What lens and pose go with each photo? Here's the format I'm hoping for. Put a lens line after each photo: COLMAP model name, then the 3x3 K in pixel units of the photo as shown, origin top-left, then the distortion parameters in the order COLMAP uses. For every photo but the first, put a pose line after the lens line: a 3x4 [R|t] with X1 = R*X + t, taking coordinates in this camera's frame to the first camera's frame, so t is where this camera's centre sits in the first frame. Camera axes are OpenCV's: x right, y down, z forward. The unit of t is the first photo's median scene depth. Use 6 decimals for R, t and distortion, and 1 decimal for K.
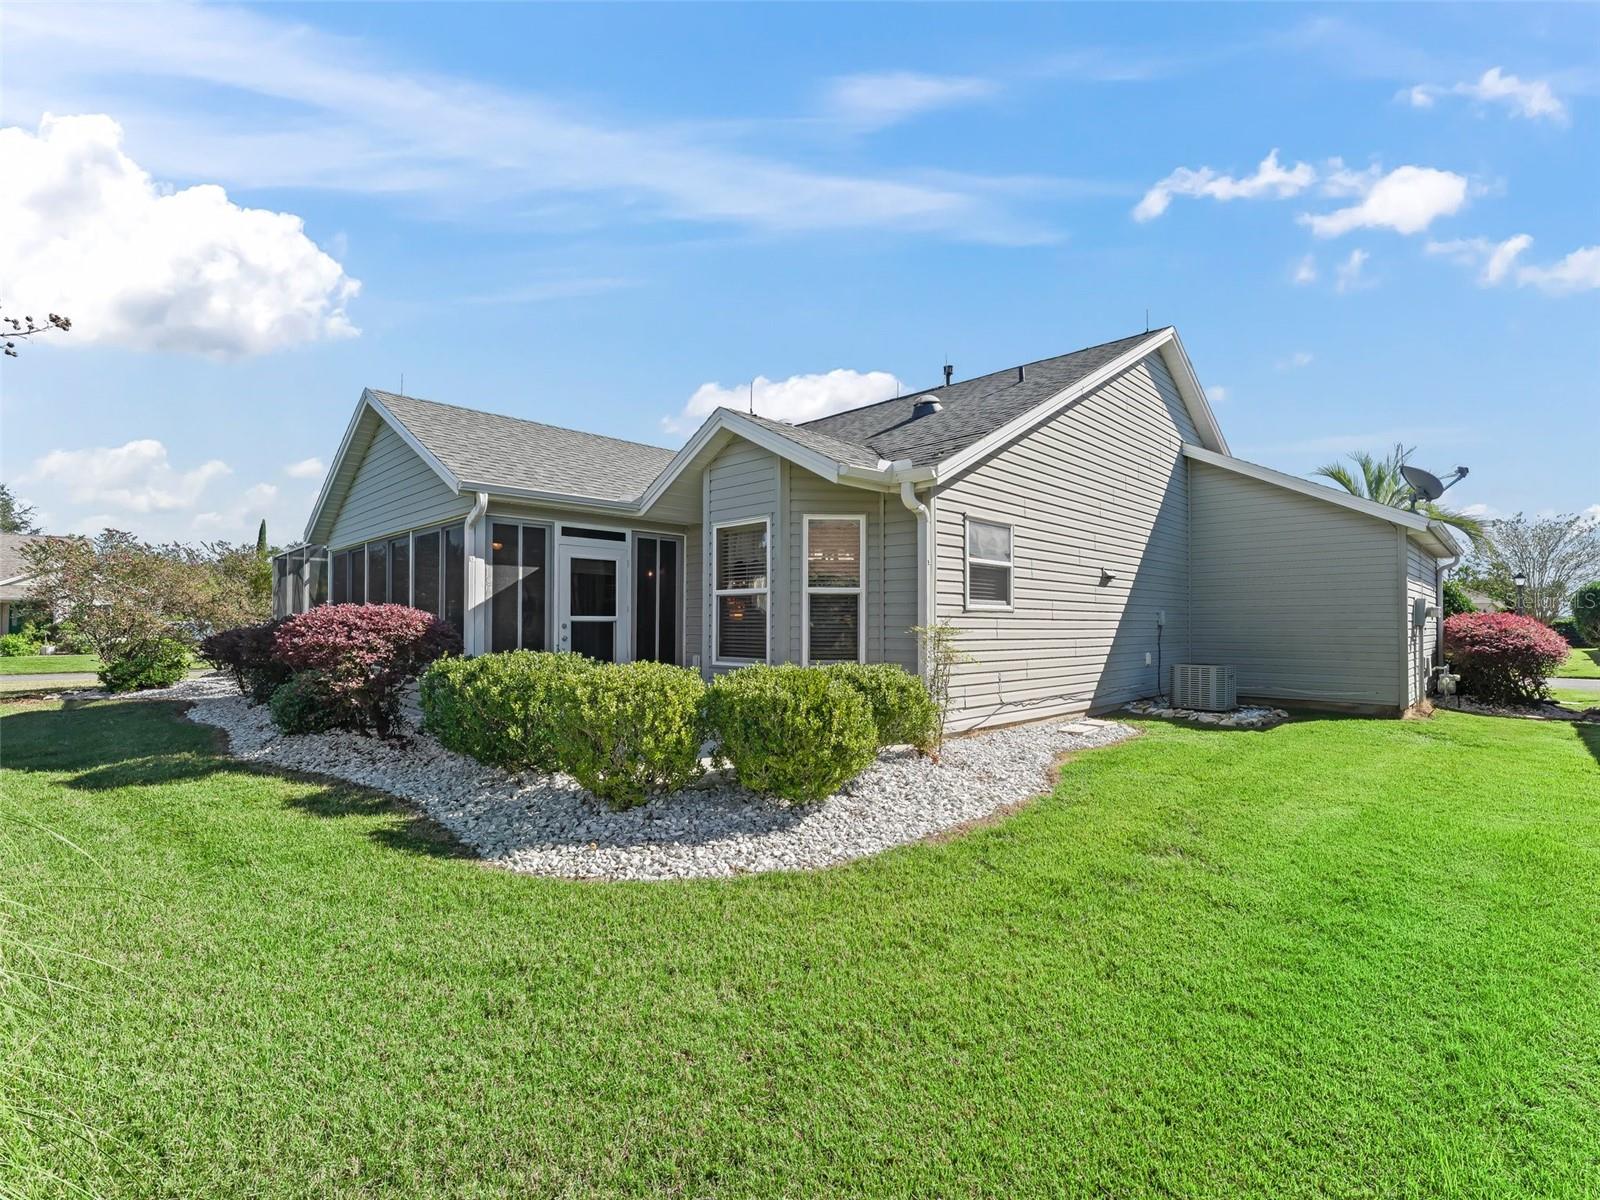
lens RADIAL K [[744.5, 0, 806.3], [0, 744.5, 616.9], [0, 0, 1]] dist [-0.013255, 0.000610]
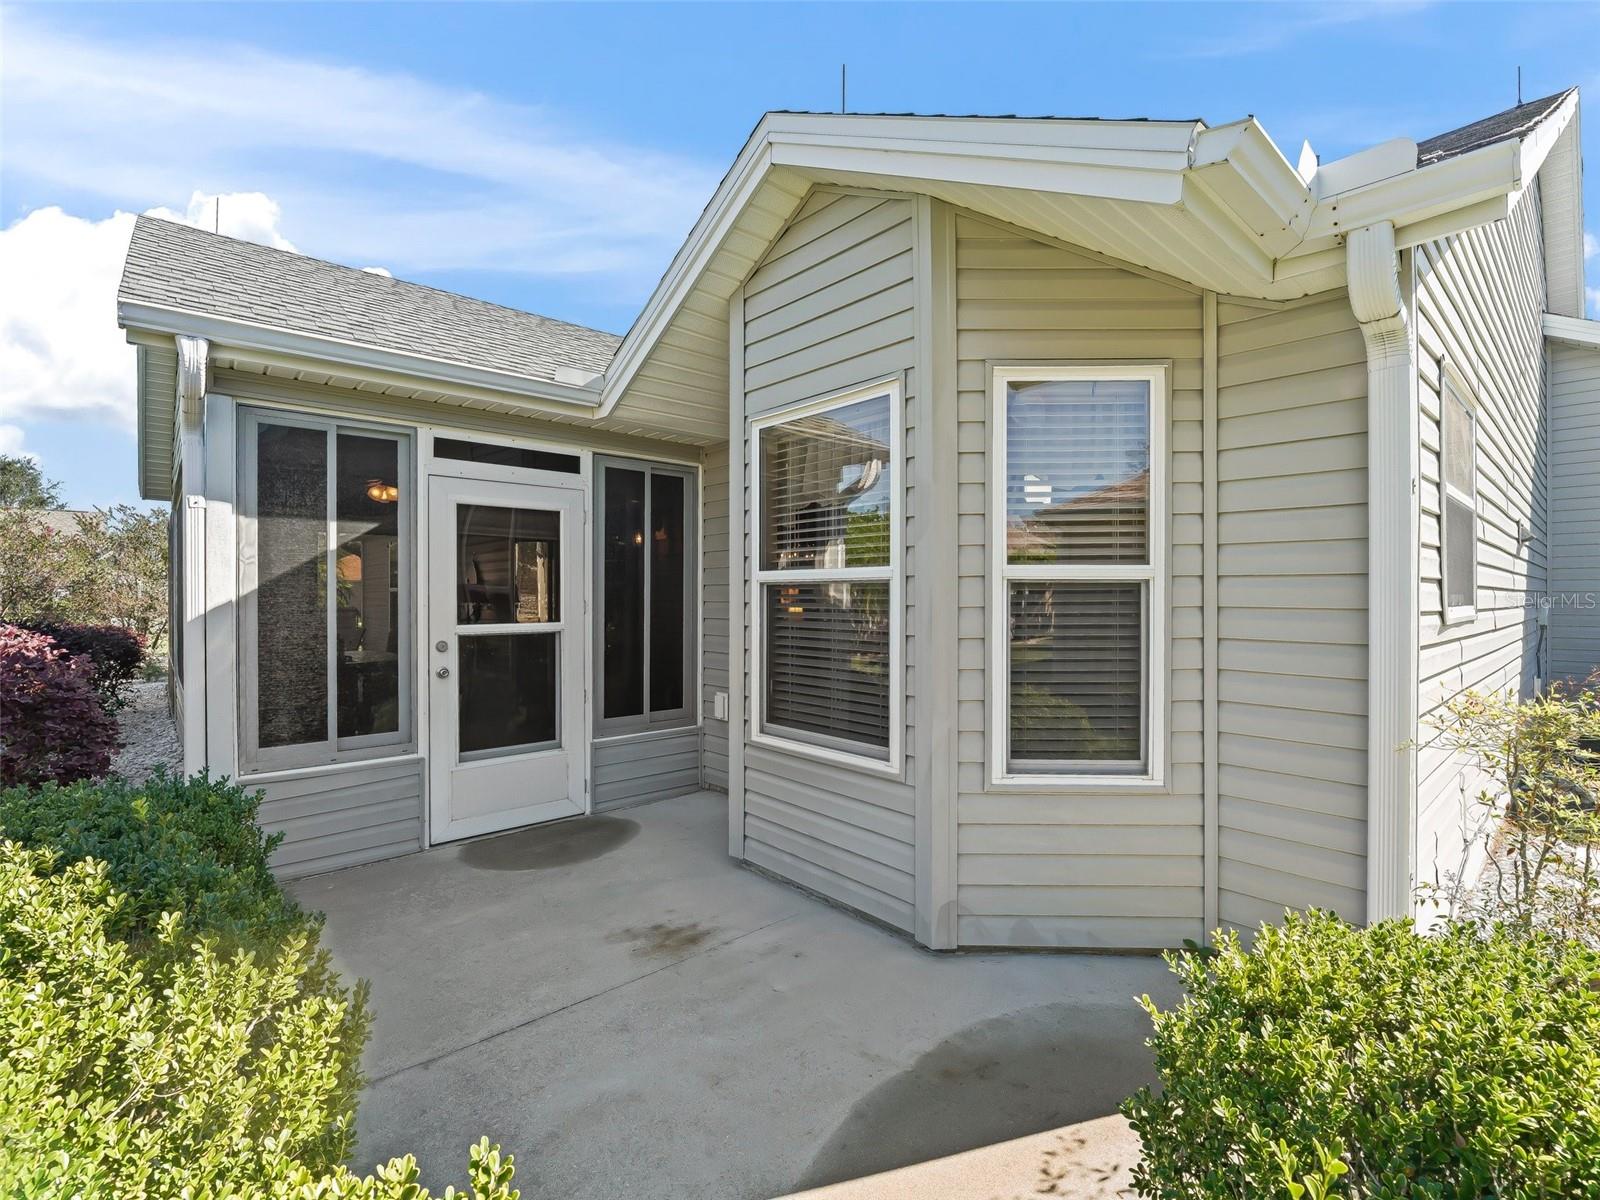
lens RADIAL K [[744.5, 0, 798.7], [0, 744.5, 594.5], [0, 0, 1]] dist [-0.013255, 0.000610]
pose [[0.998136, -0.002788, -0.060967, -0.078686], [0.003245, 0.999967, 0.007395, -0.027723], [0.060944, -0.007579, 0.998112, 0.623966]]
